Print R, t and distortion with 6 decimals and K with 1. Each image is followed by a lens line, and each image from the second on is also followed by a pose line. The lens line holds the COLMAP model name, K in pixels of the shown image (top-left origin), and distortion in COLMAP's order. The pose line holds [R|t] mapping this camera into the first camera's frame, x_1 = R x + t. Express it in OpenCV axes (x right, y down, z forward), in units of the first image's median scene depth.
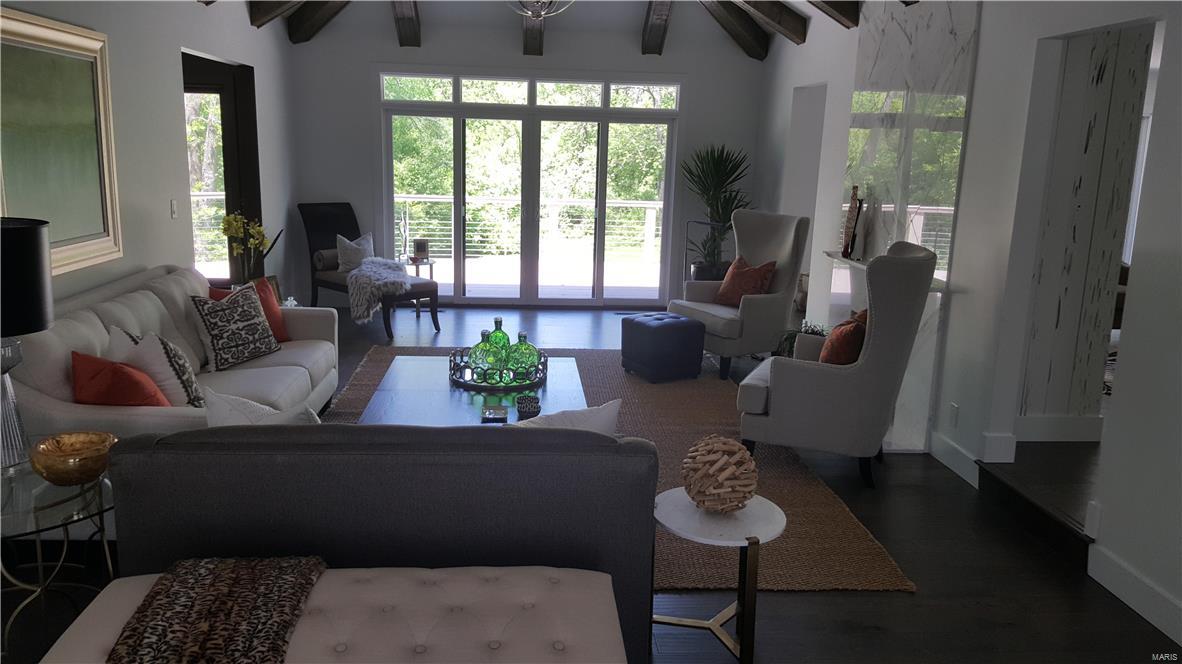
lens RADIAL K [[876.8, 0, 571.8], [0, 876.8, 298.9], [0, 0, 1]] dist [0.164283, -0.245616]
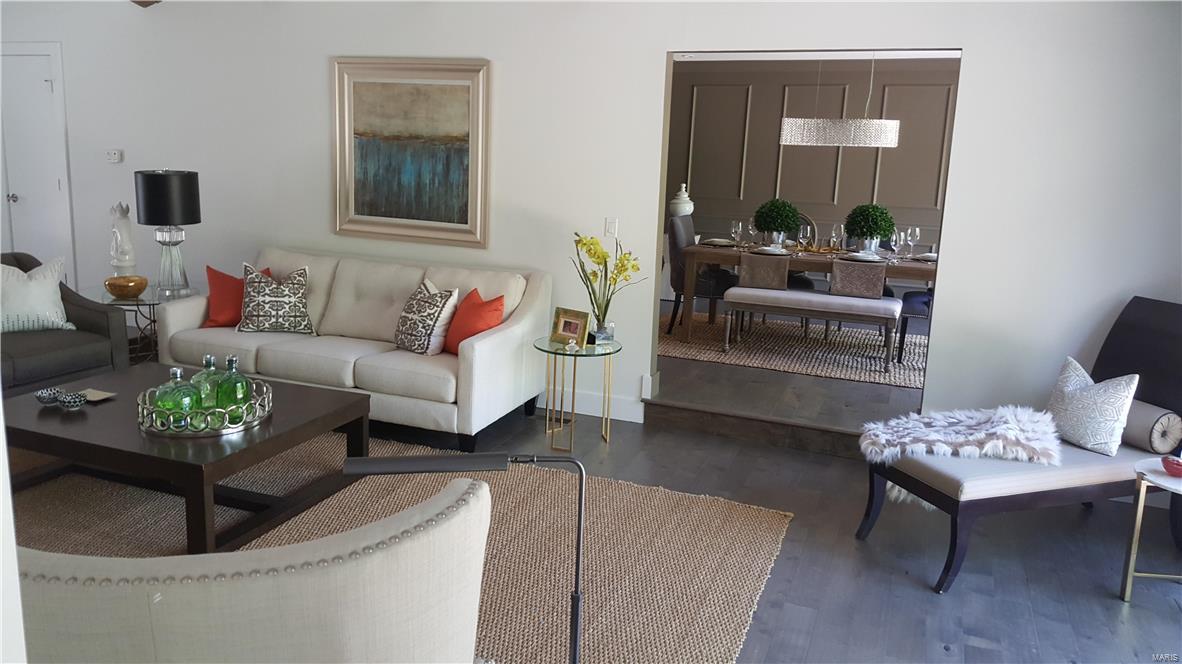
lens RADIAL K [[857.6, 0, 591.4], [0, 857.6, 307.8], [0, 0, 1]] dist [0.127890, -0.171754]
pose [[-0.405697, 0.126213, -0.905252, 0.313200], [-0.207333, 0.951894, 0.225635, -0.168984], [0.890181, 0.279228, -0.360012, 1.015457]]
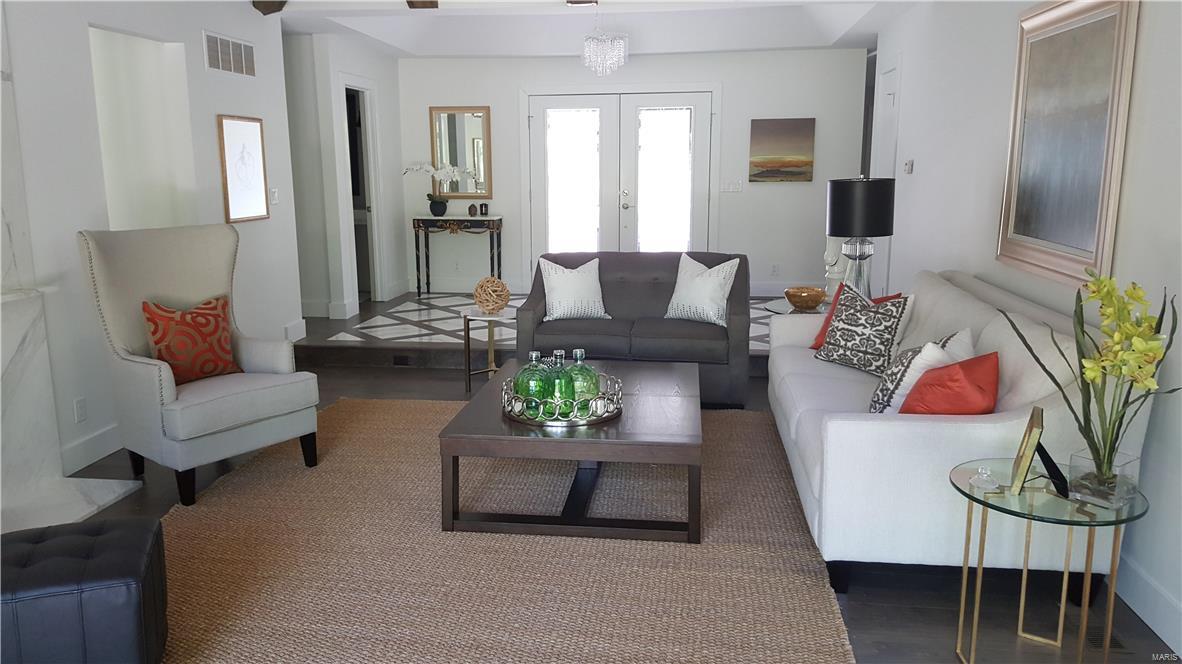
lens RADIAL K [[868.6, 0, 586.4], [0, 868.6, 320.1], [0, 0, 1]] dist [0.194610, -0.338095]
pose [[-0.984168, -0.051863, 0.169480, -0.153649], [0.010528, 0.937434, 0.348003, -0.175393], [-0.176925, 0.344278, -0.922047, 1.106514]]
